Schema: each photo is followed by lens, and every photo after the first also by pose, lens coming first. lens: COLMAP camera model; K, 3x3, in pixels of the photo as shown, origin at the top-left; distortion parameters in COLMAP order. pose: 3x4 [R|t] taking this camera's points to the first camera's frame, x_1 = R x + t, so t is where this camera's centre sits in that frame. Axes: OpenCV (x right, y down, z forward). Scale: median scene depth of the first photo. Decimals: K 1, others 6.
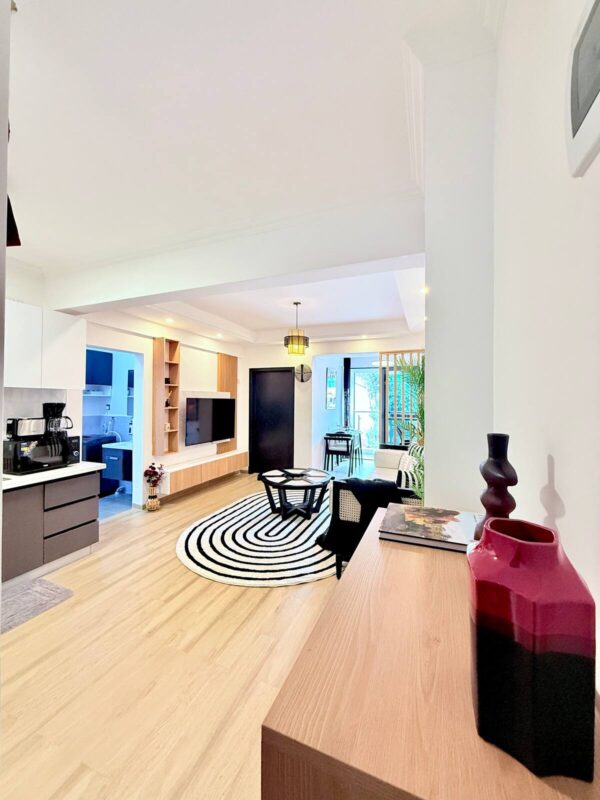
lens RADIAL K [[319.7, 0, 299.5], [0, 319.7, 398.5], [0, 0, 1]] dist [0.004088, 0.001744]
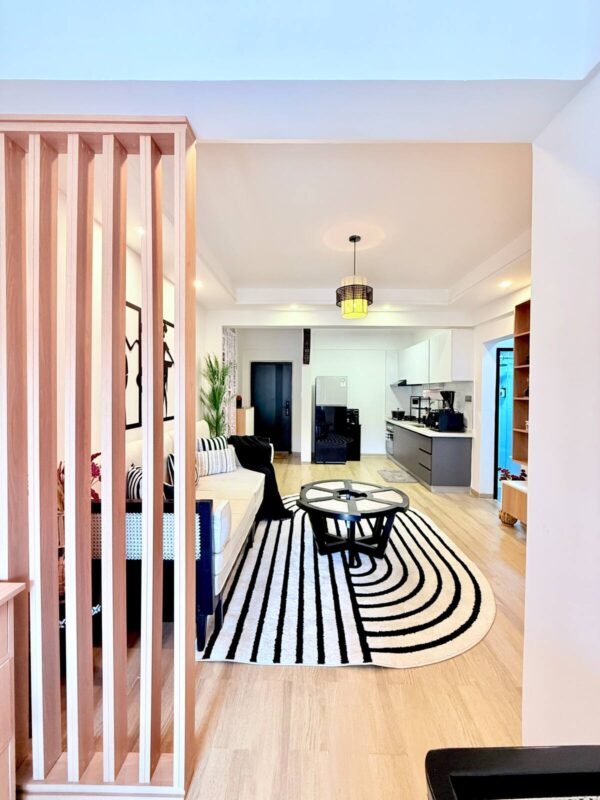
lens RADIAL K [[319.7, 0, 302.3], [0, 319.7, 398.1], [0, 0, 1]] dist [0.004088, 0.001744]
pose [[-0.929690, -0.010139, -0.368204, 0.486964], [-0.011447, 0.999934, 0.001368, 0.055754], [0.368166, 0.005486, -0.929744, 2.283853]]
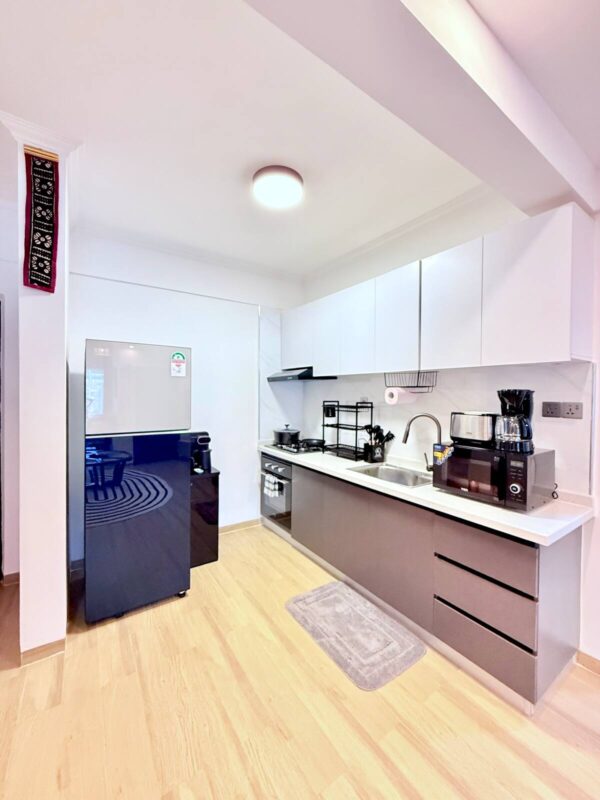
lens RADIAL K [[319.7, 0, 296.1], [0, 319.7, 398.2], [0, 0, 1]] dist [0.004088, 0.001744]
pose [[-0.559448, -0.003440, -0.828859, -0.087599], [0.001324, 0.999986, -0.005044, 0.033511], [0.828865, -0.003919, -0.559435, 1.040666]]
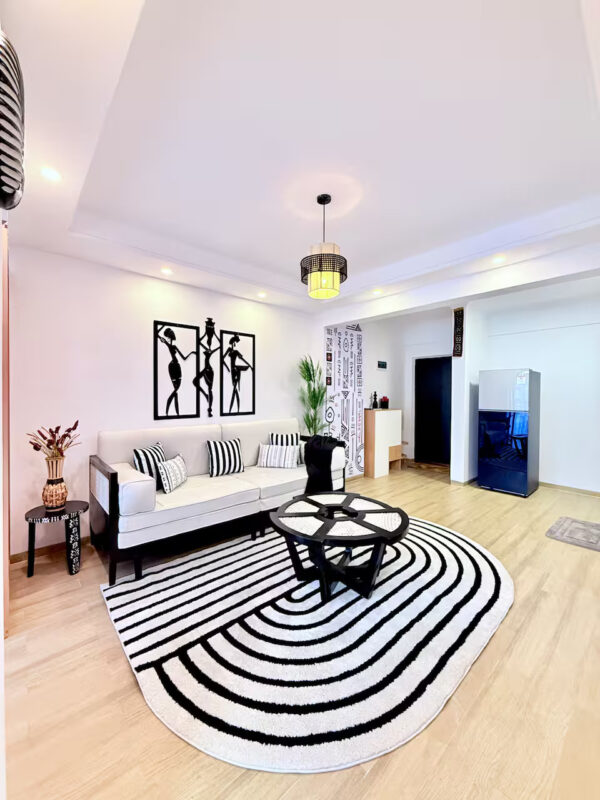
lens RADIAL K [[319.7, 0, 302.5], [0, 319.7, 400.7], [0, 0, 1]] dist [0.004088, 0.001744]
pose [[-0.900023, -0.022982, 0.435237, -0.311130], [-0.020103, 0.999735, 0.011219, 0.060025], [-0.435379, 0.001347, -0.900246, 2.162973]]
